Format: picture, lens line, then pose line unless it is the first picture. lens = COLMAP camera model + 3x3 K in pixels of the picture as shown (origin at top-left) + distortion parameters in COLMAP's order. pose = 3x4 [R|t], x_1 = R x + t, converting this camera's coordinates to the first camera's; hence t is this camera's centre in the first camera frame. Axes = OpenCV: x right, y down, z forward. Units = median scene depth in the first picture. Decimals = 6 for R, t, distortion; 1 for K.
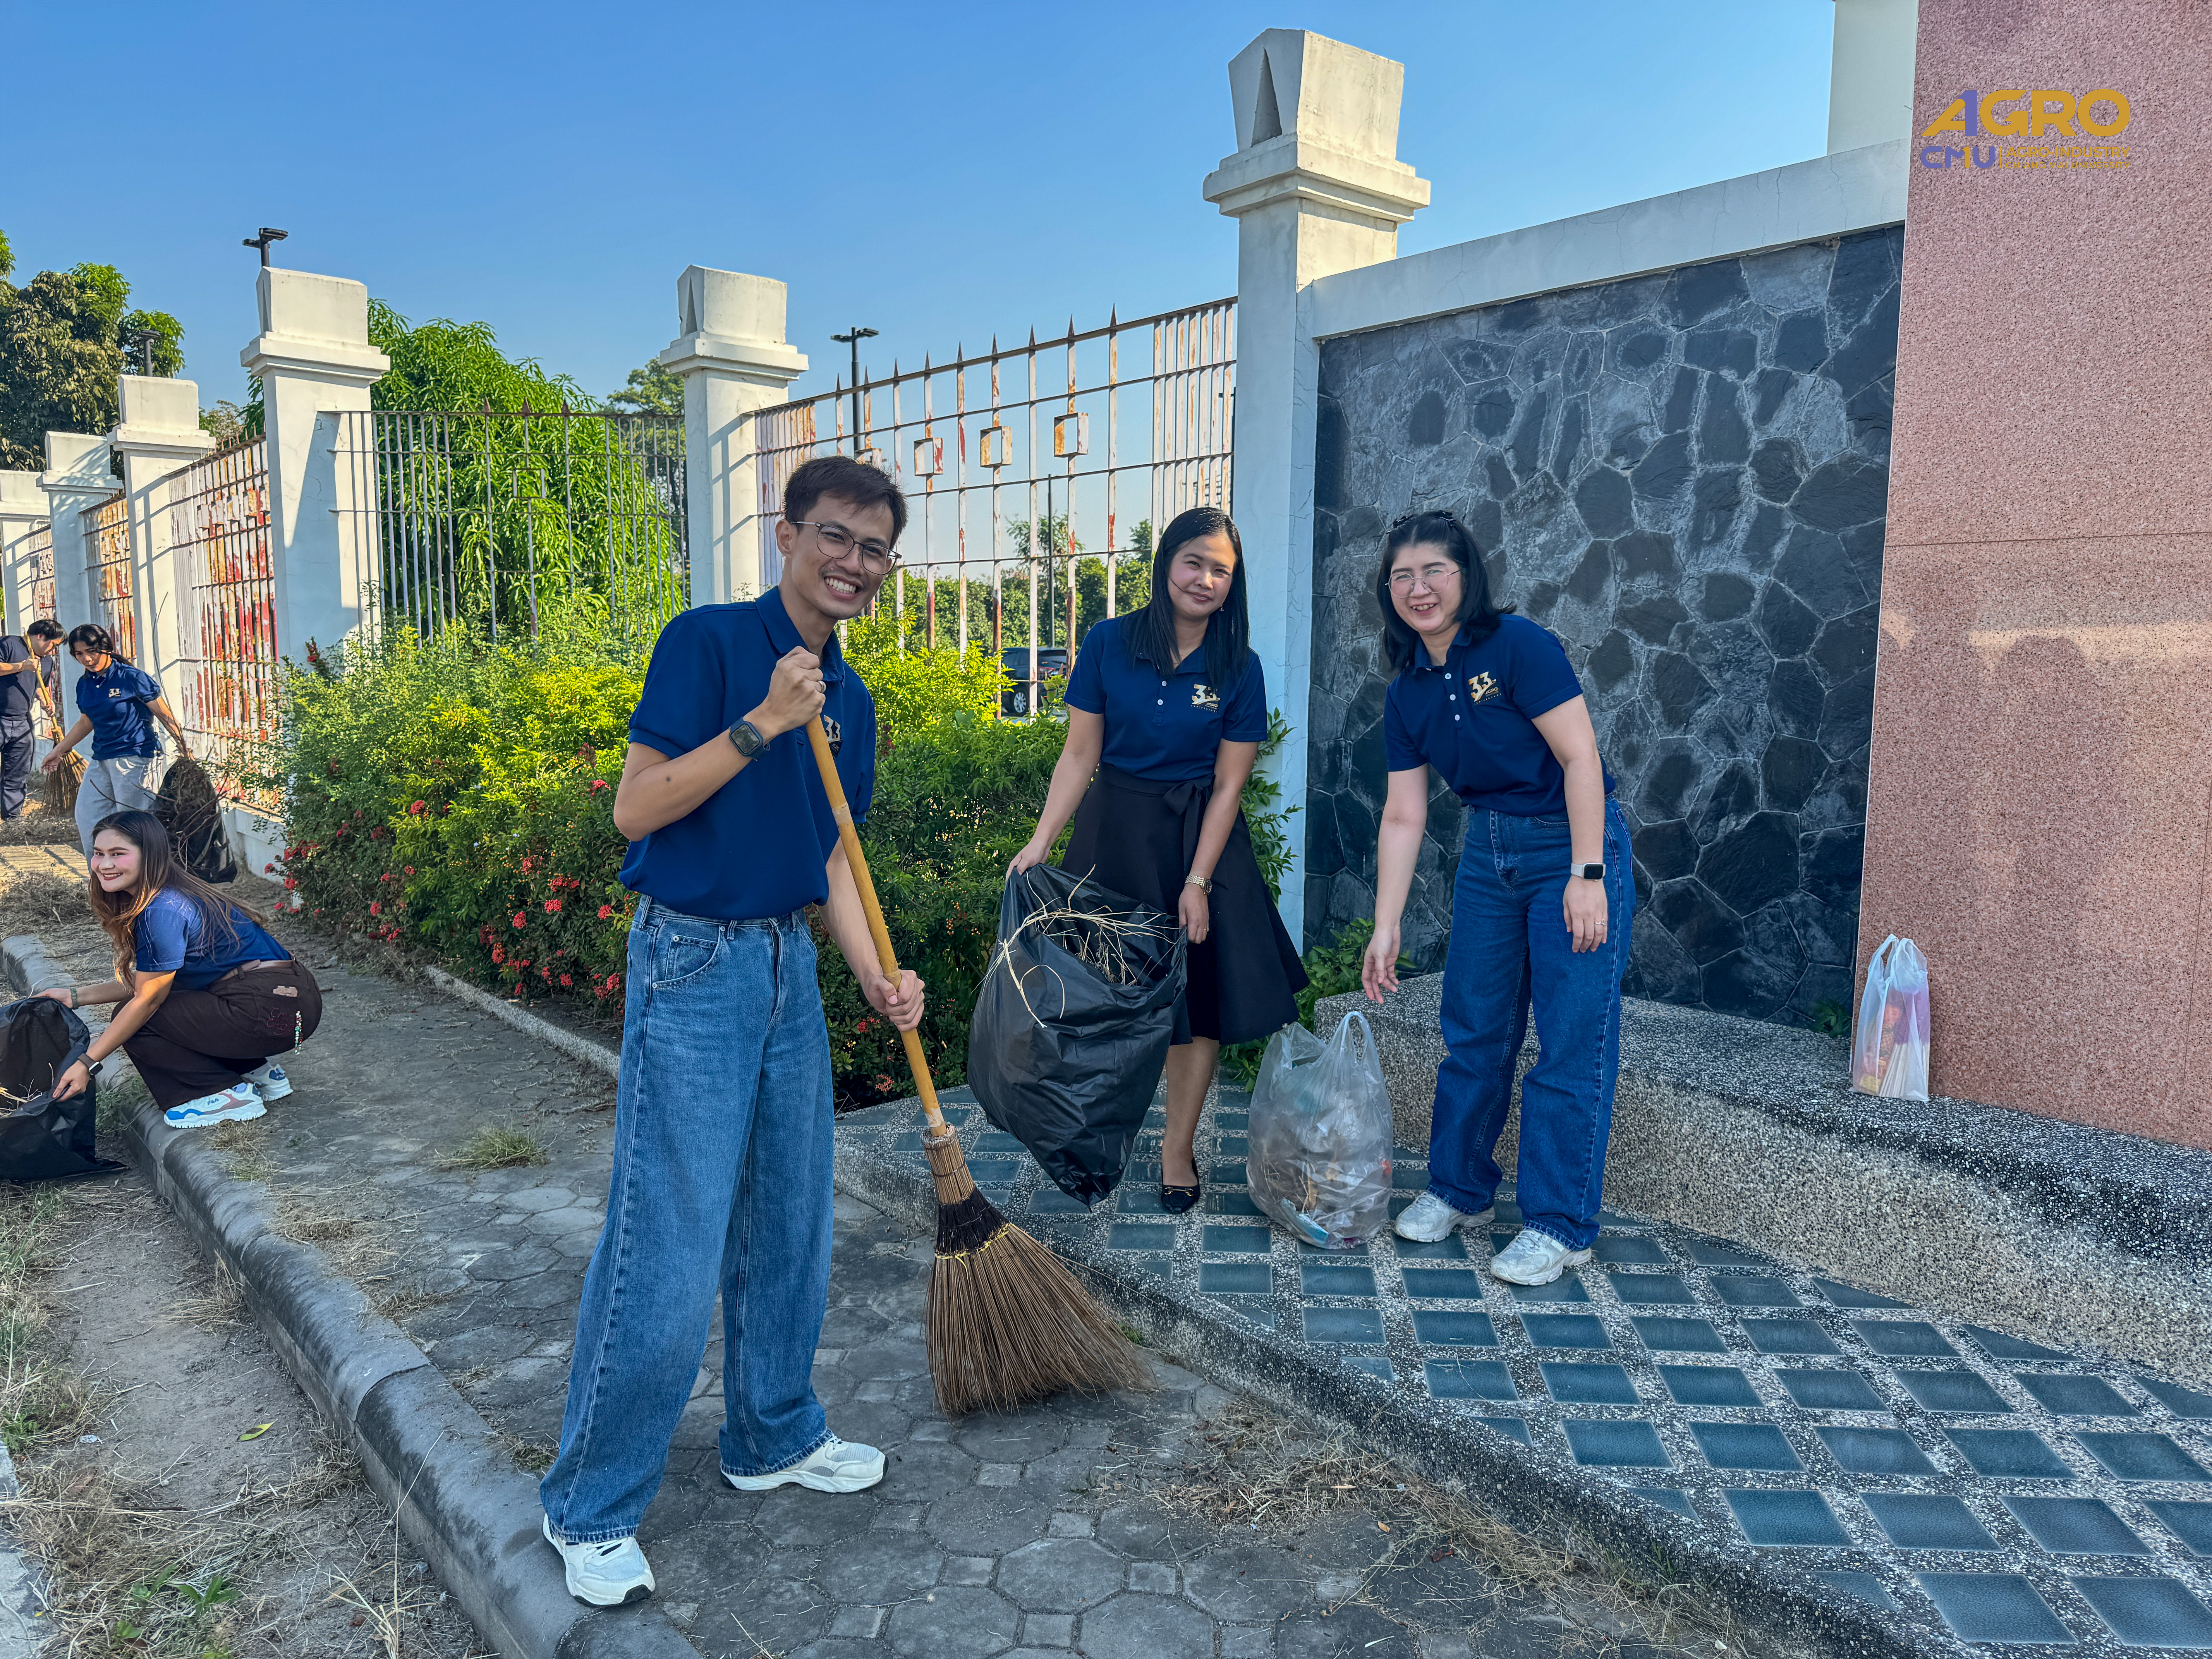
lens RADIAL K [[1561.5, 0, 1107.1], [0, 1561.5, 865.4], [0, 0, 1]] dist [0.025974, -0.038226]
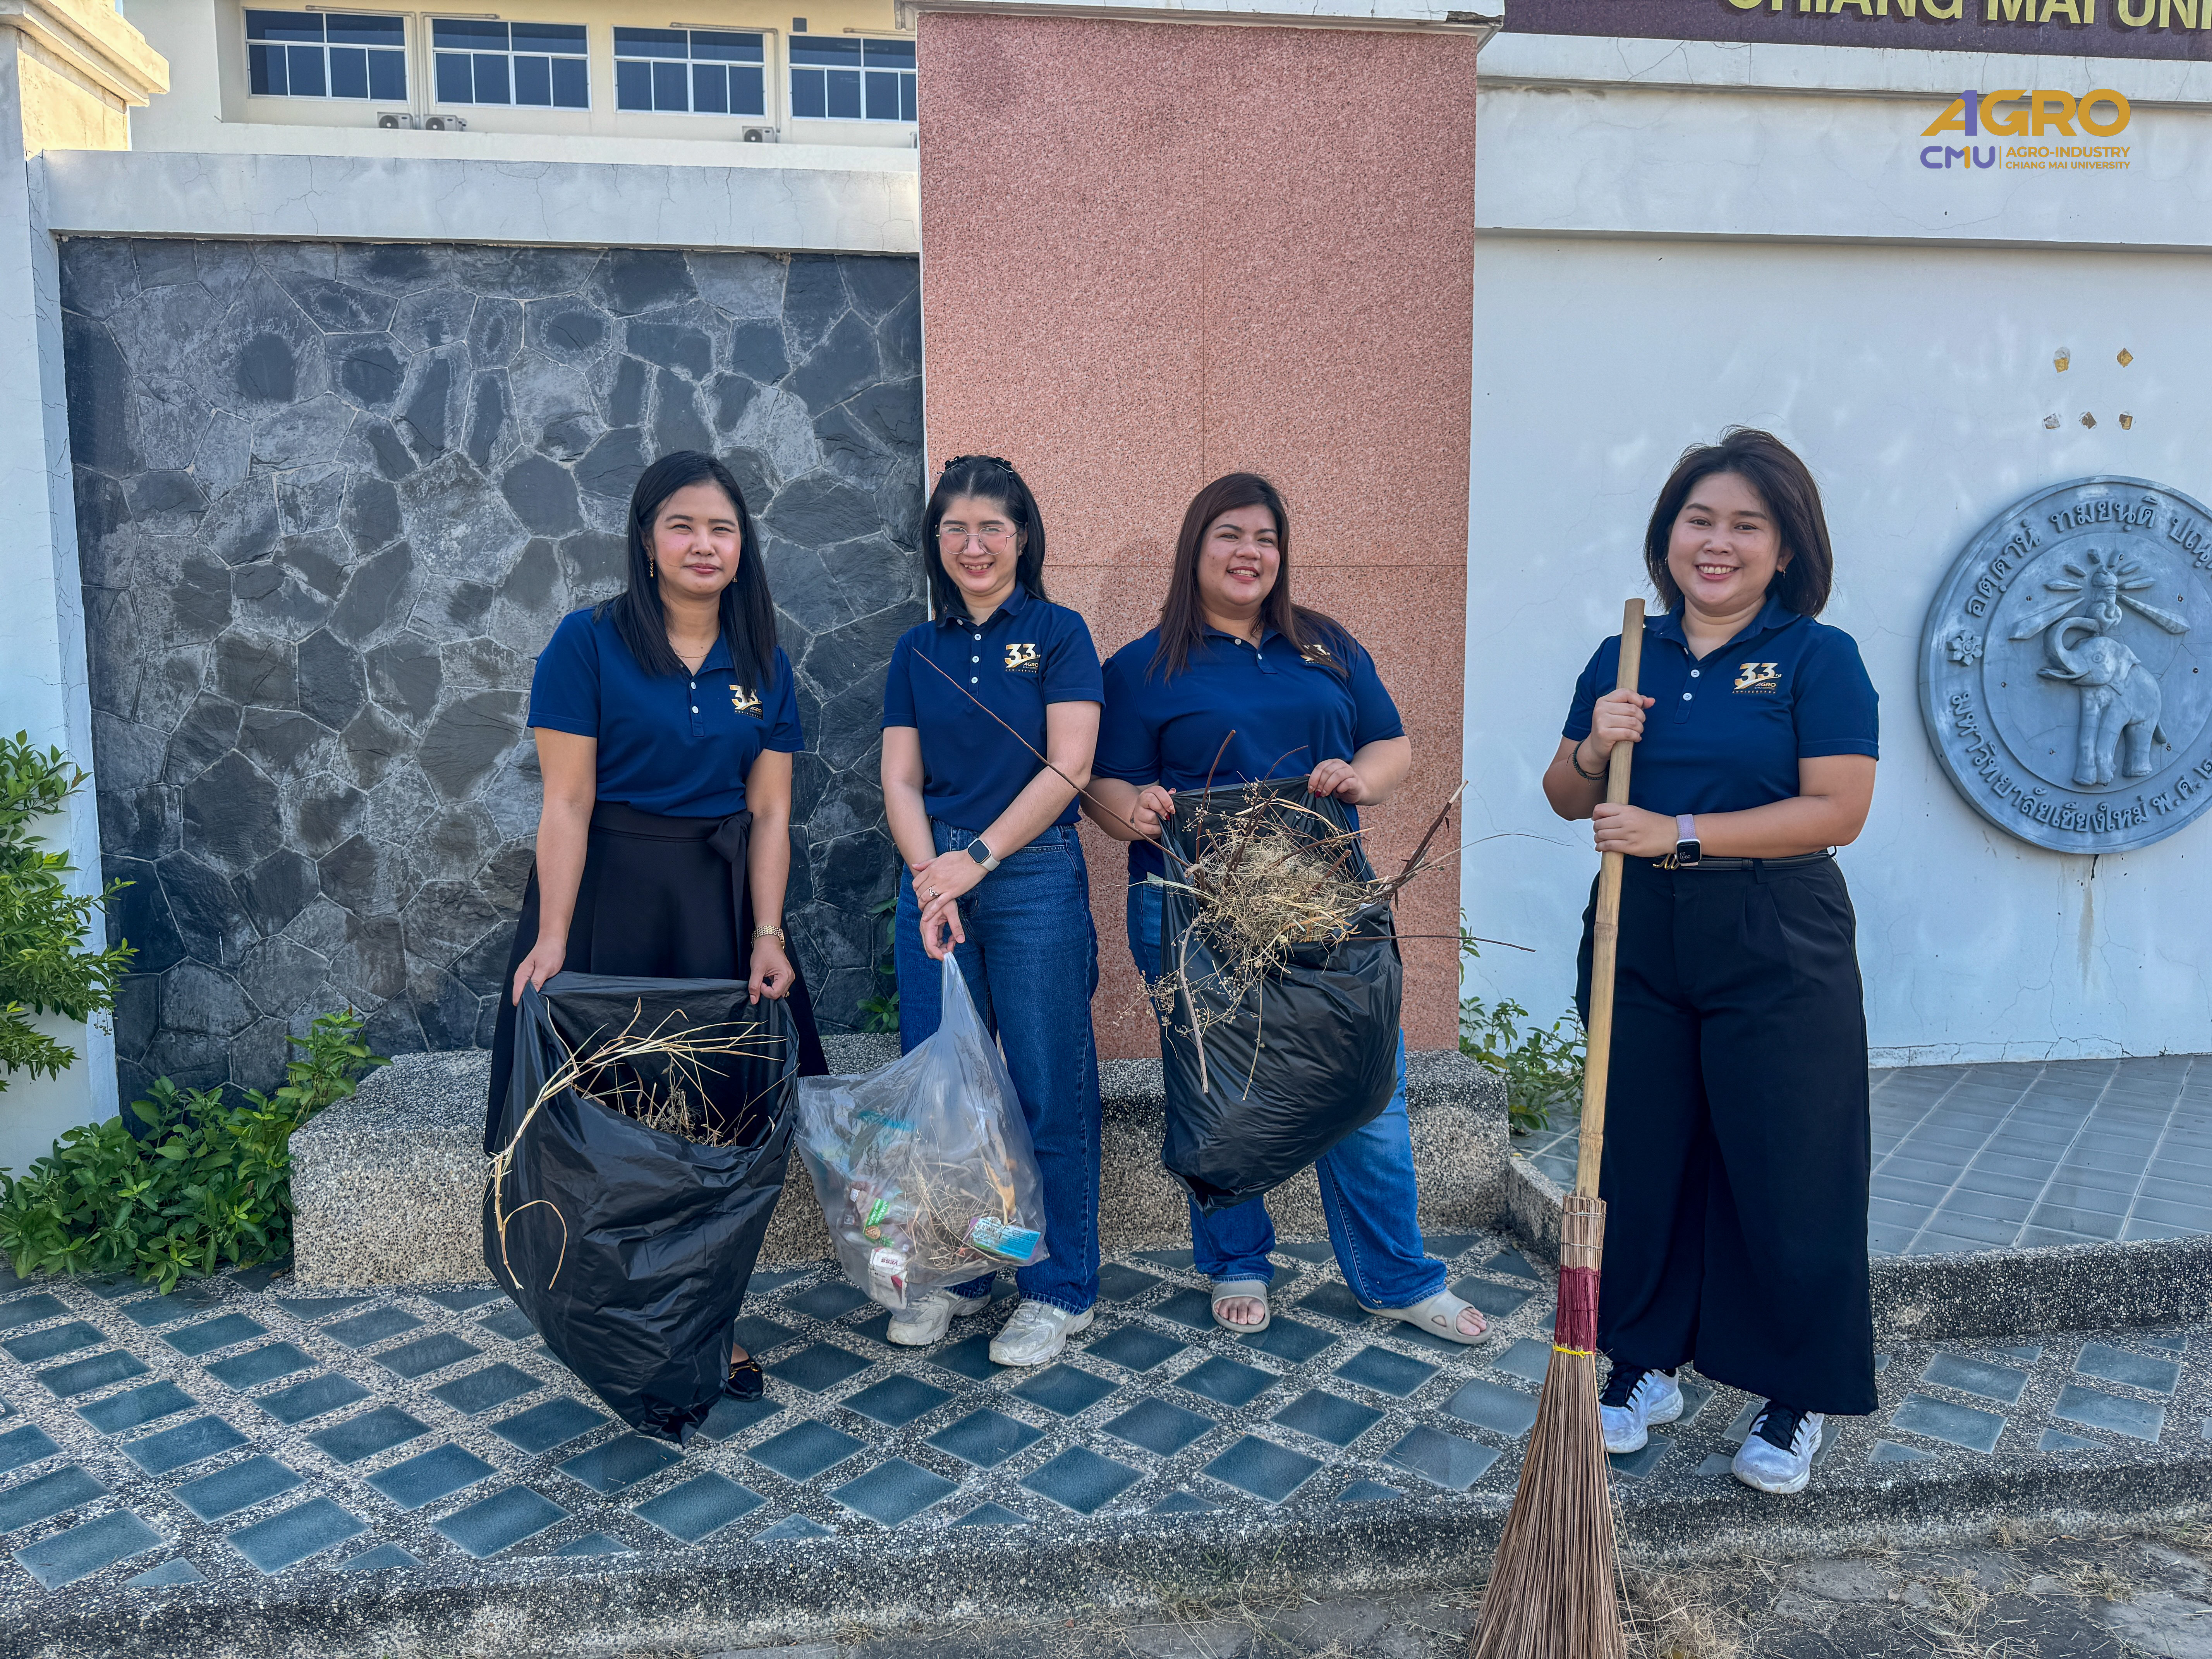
lens RADIAL K [[1561.5, 0, 1116.3], [0, 1561.5, 851.2], [0, 0, 1]] dist [0.025974, -0.038226]
pose [[0.553225, -0.099947, 0.827014, -0.264536], [0.119666, 0.992015, 0.039839, -0.030537], [-0.824392, 0.076926, 0.560768, 0.263202]]
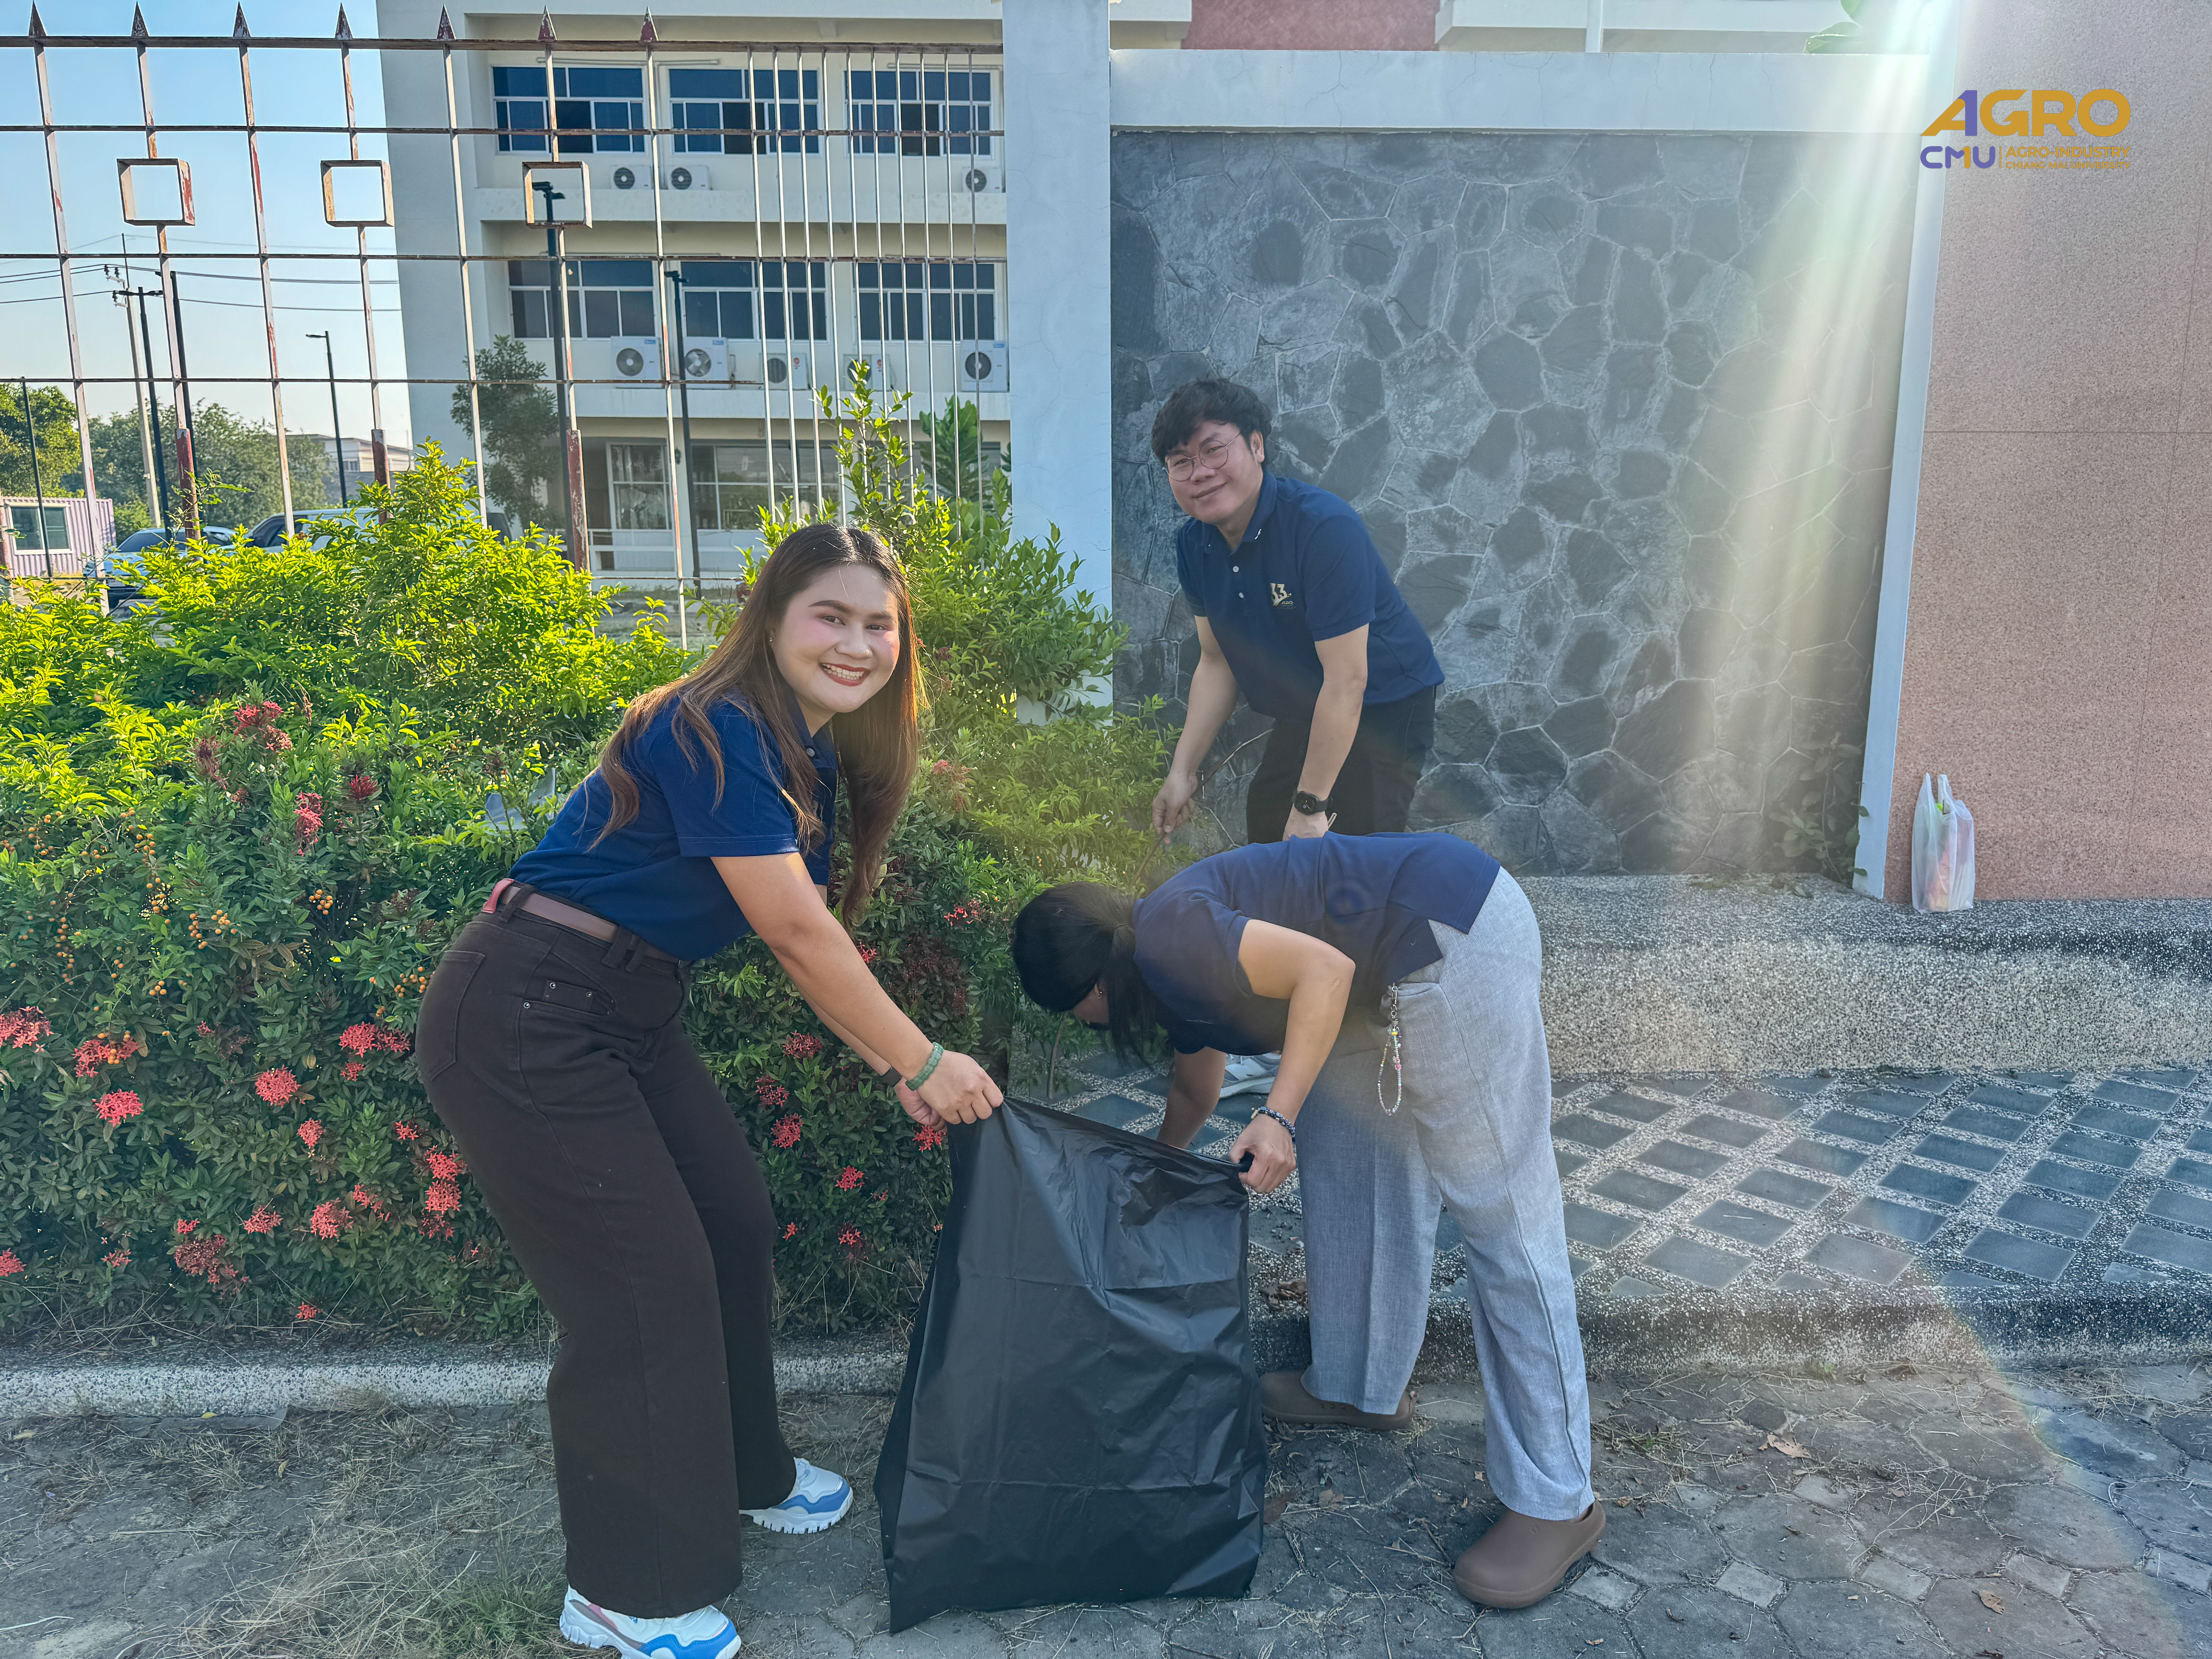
lens RADIAL K [[1561.5, 0, 1114.7], [0, 1561.5, 859.2], [0, 0, 1]] dist [0.025974, -0.038226]
pose [[0.615951, -0.162121, 0.770922, -0.641015], [0.112685, 0.986664, 0.117458, -0.080454], [-0.779684, 0.014523, 0.626005, 0.616764]]
